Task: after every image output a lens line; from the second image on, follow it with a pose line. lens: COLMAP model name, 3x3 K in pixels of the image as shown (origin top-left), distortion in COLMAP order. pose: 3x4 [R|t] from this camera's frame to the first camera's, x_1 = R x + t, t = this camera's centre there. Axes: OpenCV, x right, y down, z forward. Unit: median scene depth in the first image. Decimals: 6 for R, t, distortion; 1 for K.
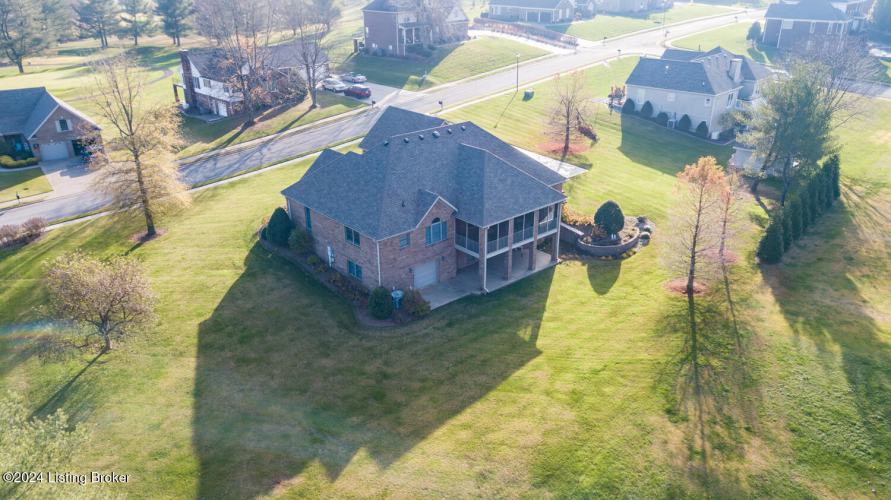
lens RADIAL K [[678.7, 0, 444.4], [0, 678.7, 256.0], [0, 0, 1]] dist [0.028173, 0.005922]
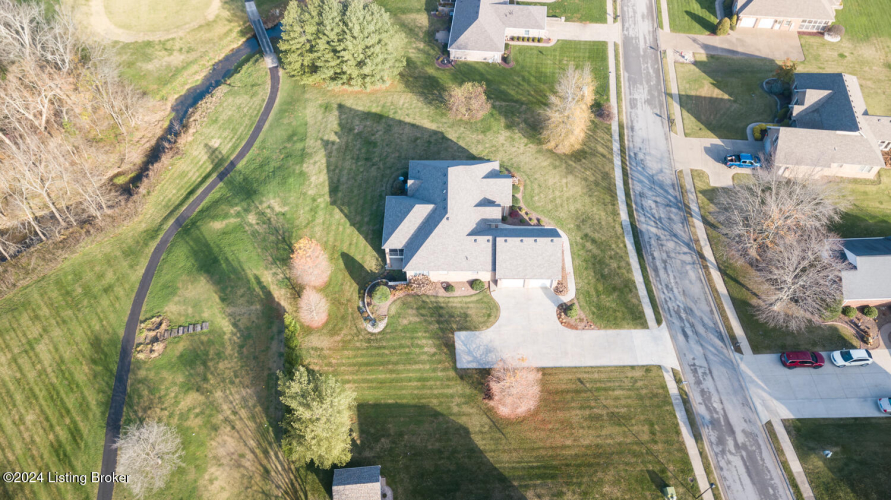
lens RADIAL K [[678.7, 0, 444.4], [0, 678.7, 256.0], [0, 0, 1]] dist [0.028173, 0.005922]
pose [[-0.669082, 0.616955, -0.414362, 0.550451], [-0.285446, 0.301448, 0.909752, -1.165381], [0.686185, 0.726977, -0.025586, 0.795852]]
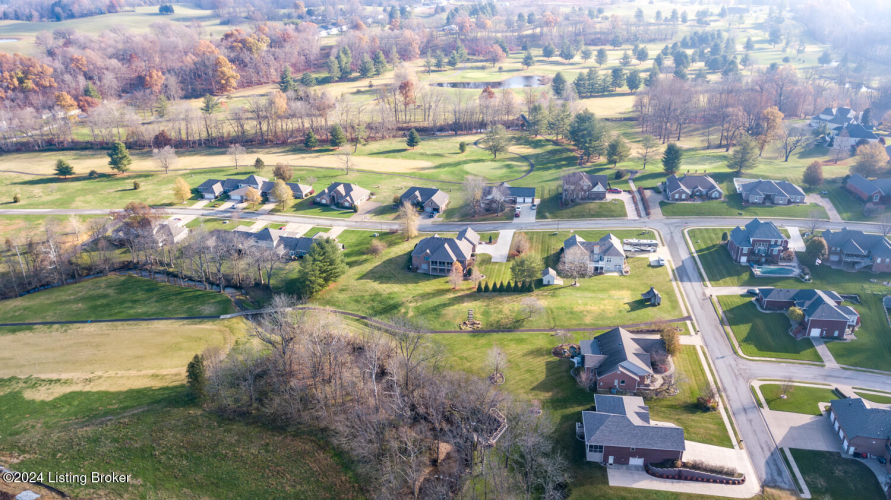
lens RADIAL K [[678.7, 0, 444.4], [0, 678.7, 256.0], [0, 0, 1]] dist [0.028173, 0.005922]
pose [[0.604415, 0.328997, -0.725564, 2.229498], [-0.319791, 0.934344, 0.157271, -0.531947], [0.729668, 0.136972, 0.669942, -1.336718]]
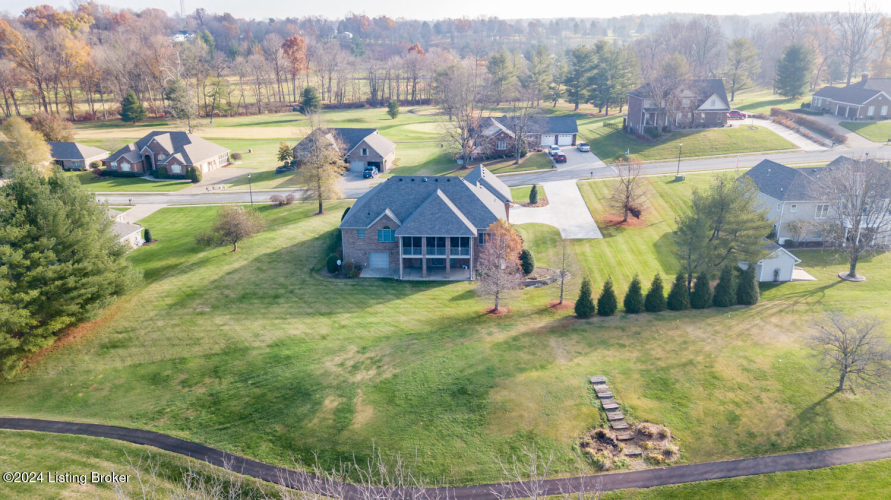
lens RADIAL K [[678.7, 0, 444.4], [0, 678.7, 256.0], [0, 0, 1]] dist [0.028173, 0.005922]
pose [[0.728924, 0.224306, -0.646804, 0.726686], [-0.278898, 0.960139, 0.018660, -0.035564], [0.625208, 0.166790, 0.762428, -0.088333]]
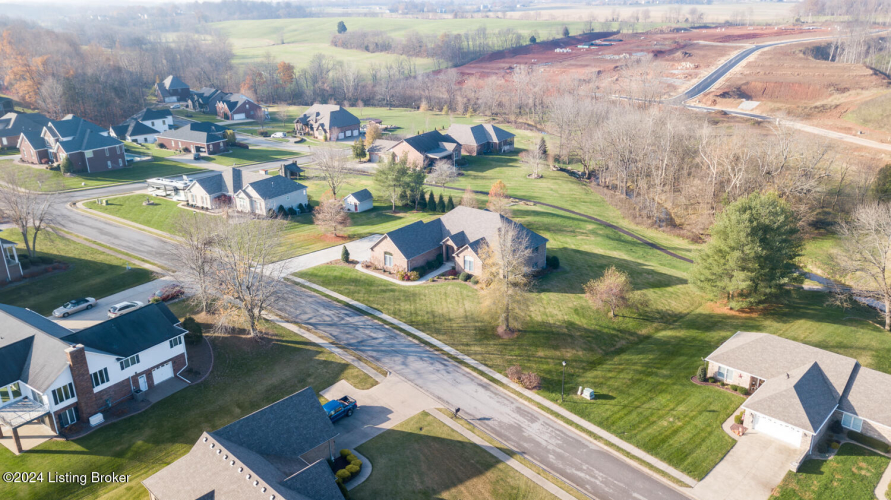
lens RADIAL K [[678.7, 0, 444.4], [0, 678.7, 256.0], [0, 0, 1]] dist [0.028173, 0.005922]
pose [[-0.182455, -0.336161, 0.923962, -1.348648], [0.414401, 0.825898, 0.382315, -0.623282], [-0.891618, 0.452646, -0.011384, 0.811152]]
